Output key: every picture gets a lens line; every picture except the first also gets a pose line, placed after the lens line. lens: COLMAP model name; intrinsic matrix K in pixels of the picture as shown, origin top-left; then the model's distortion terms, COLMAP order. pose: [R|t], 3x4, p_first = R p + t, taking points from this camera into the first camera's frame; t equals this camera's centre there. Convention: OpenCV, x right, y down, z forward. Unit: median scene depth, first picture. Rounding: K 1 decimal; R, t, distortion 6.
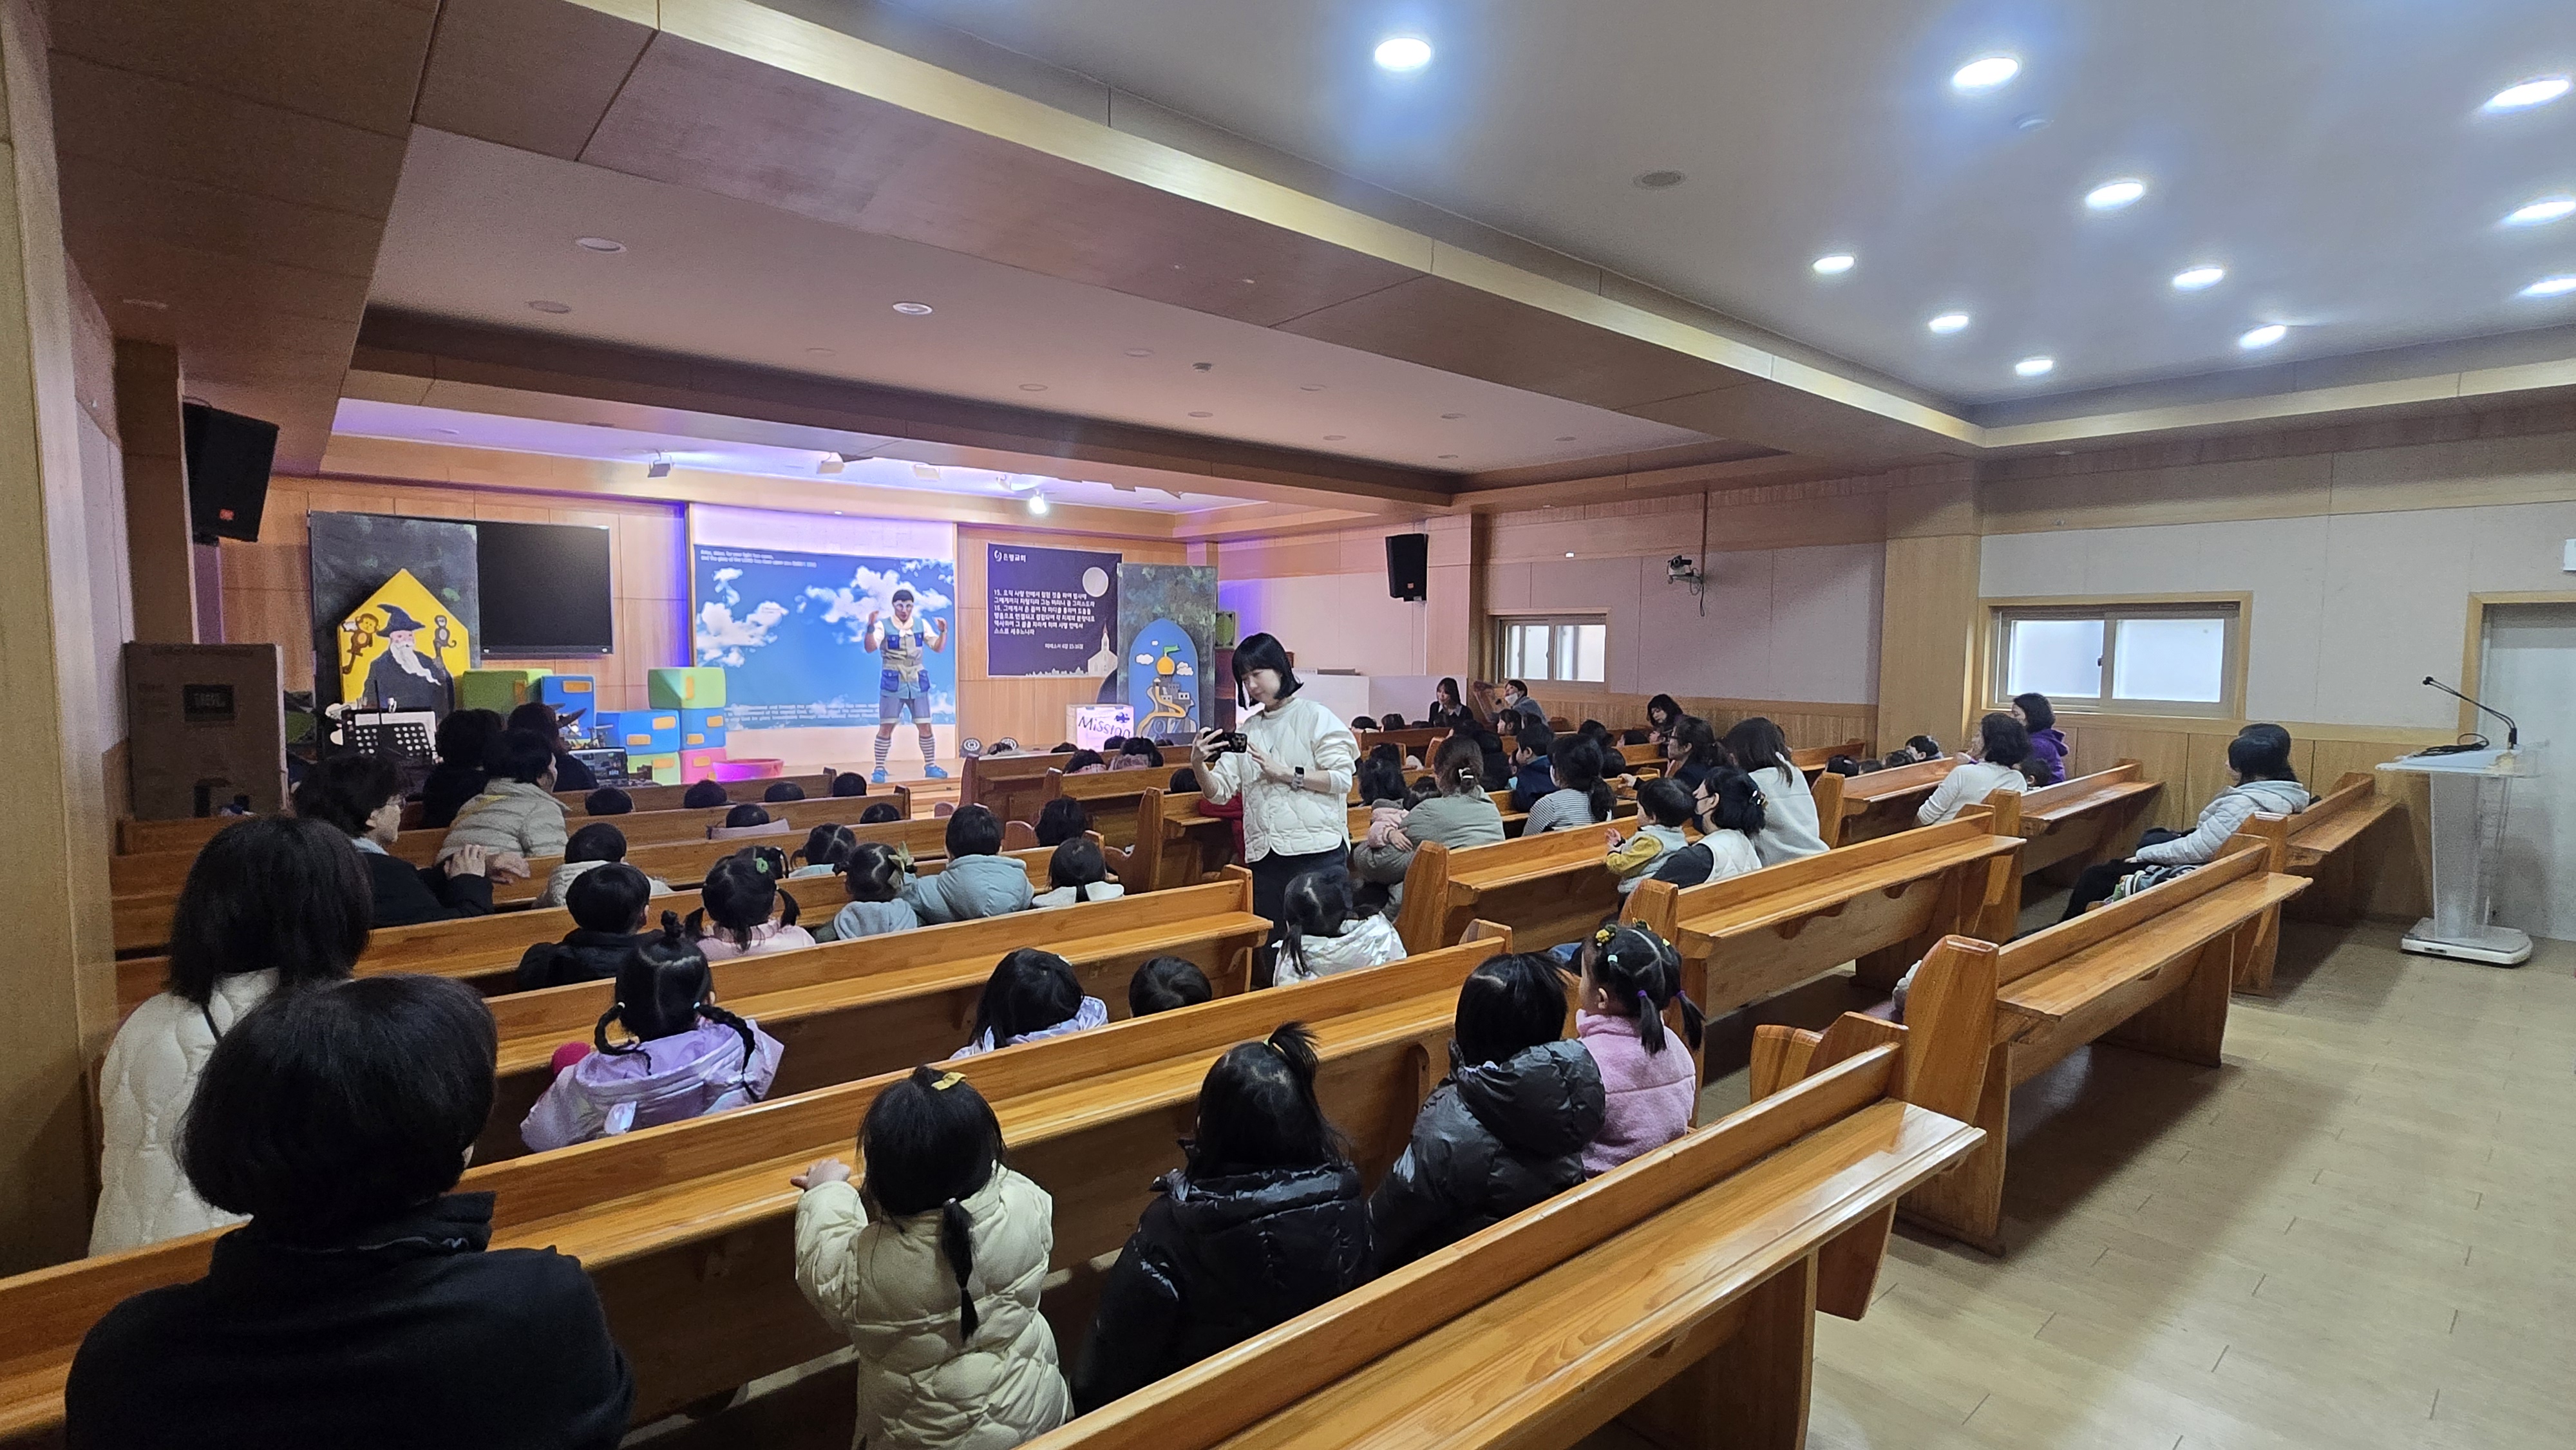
lens RADIAL K [[1166.1, 0, 1288.0], [0, 1166.1, 725.0], [0, 0, 1]] dist [-0.000269, 0.000103]
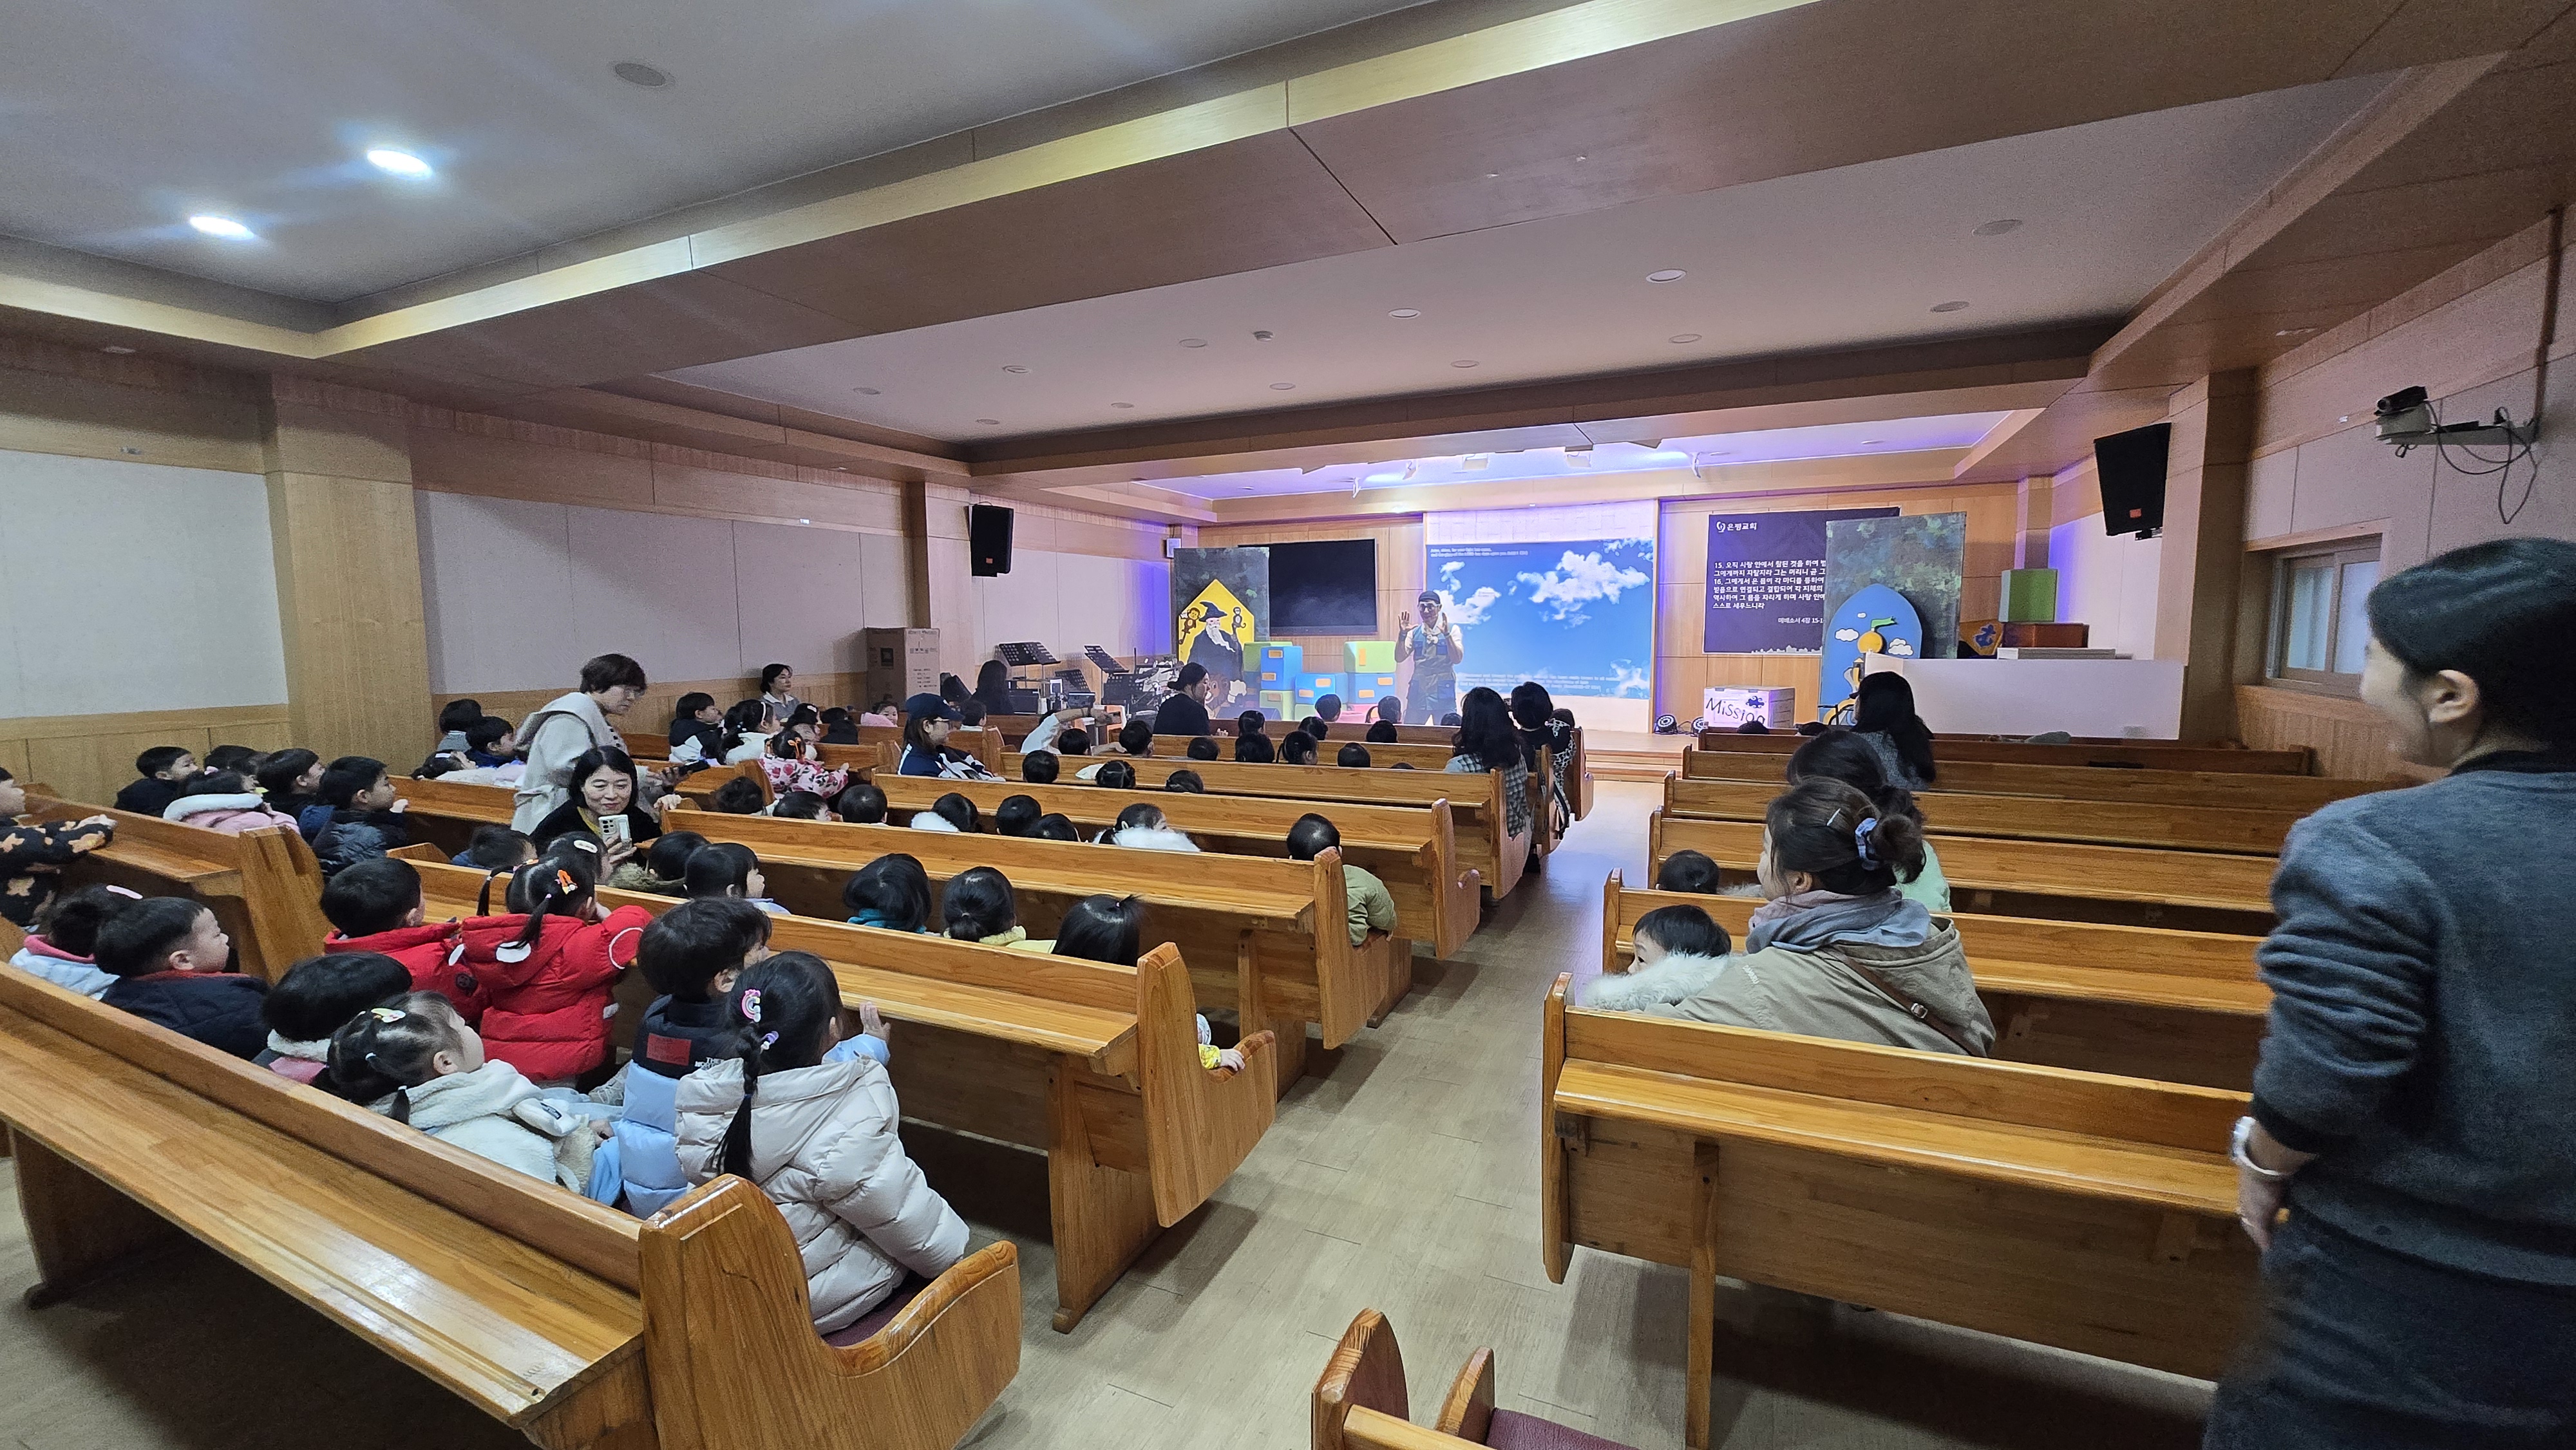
lens RADIAL K [[1010.3, 0, 1288.0], [0, 1010.3, 725.0], [0, 0, 1]] dist [0.001206, 0.000134]
pose [[0.403965, 0.079568, -0.911307, 0.448232], [-0.051677, 0.996604, 0.064108, -0.021662], [0.913314, 0.021196, 0.406705, 0.412911]]
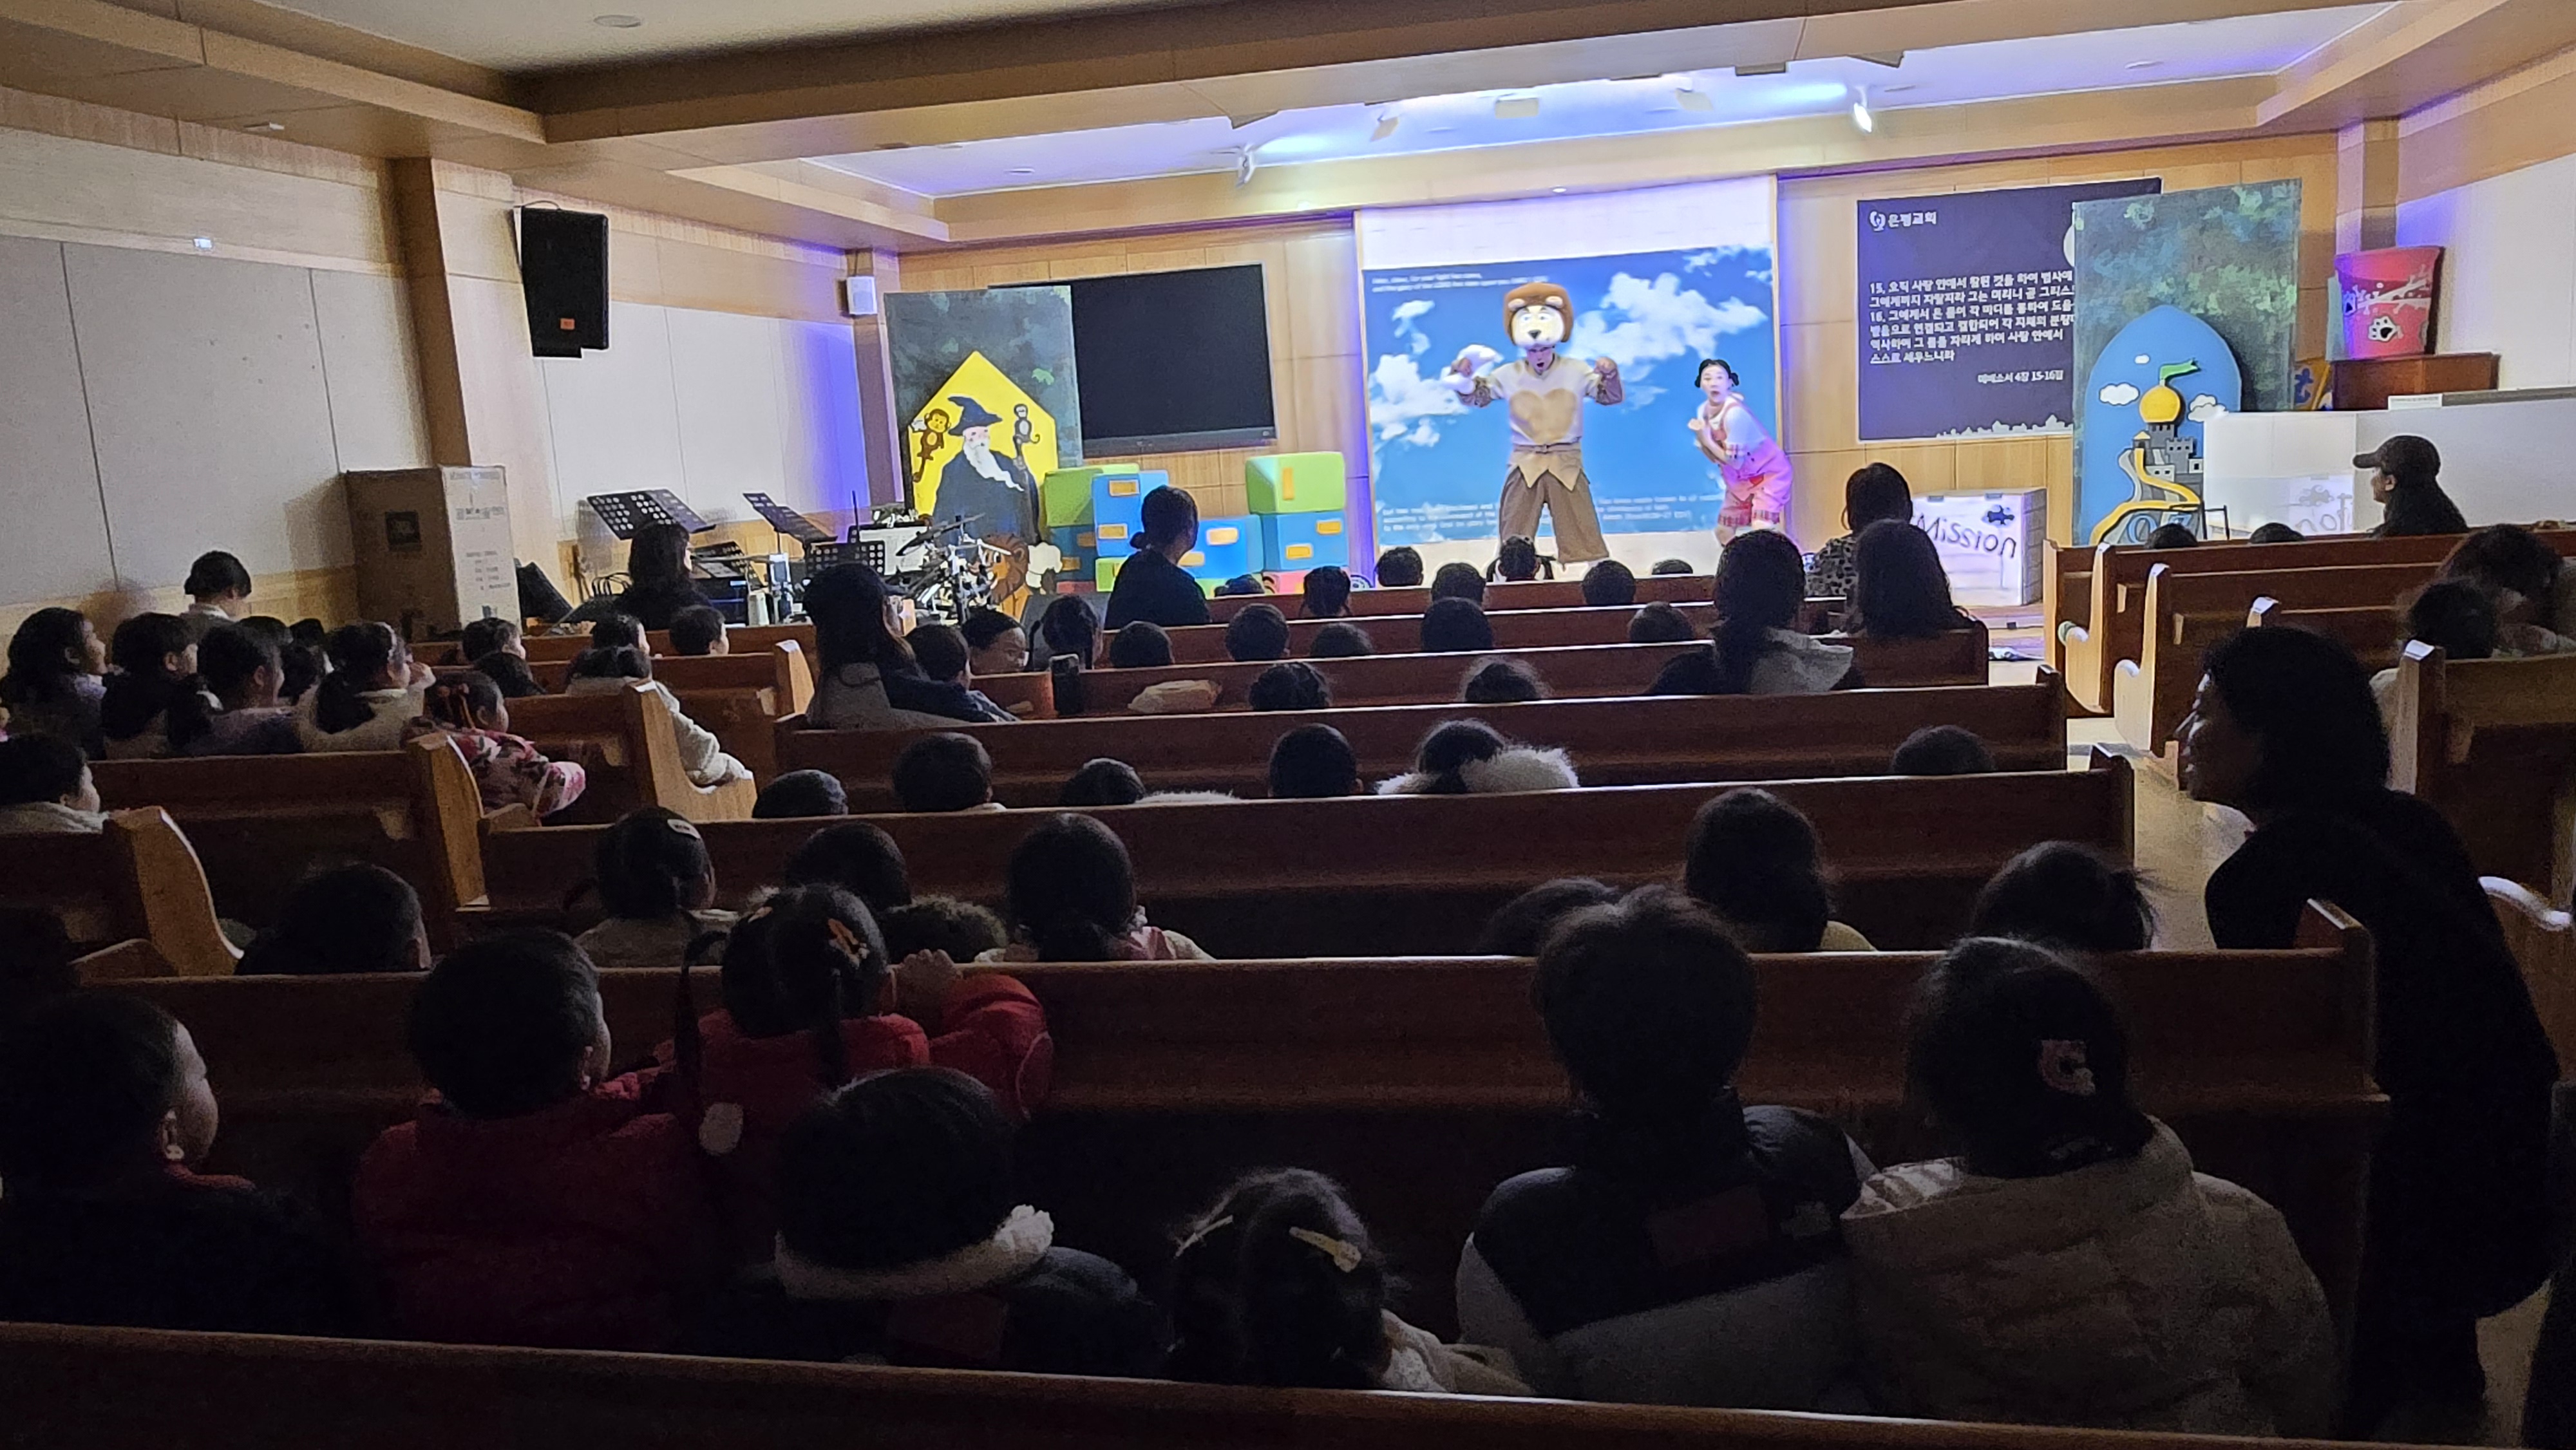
lens RADIAL K [[1848.5, 0, 1312.8], [0, 1848.5, 730.5], [0, 0, 1]] dist [-0.005816, 0.025051]
pose [[0.618636, 0.079449, -0.781650, 0.345667], [0.011790, 0.993823, 0.110346, -0.006003], [0.785589, -0.077480, 0.613879, 0.281885]]
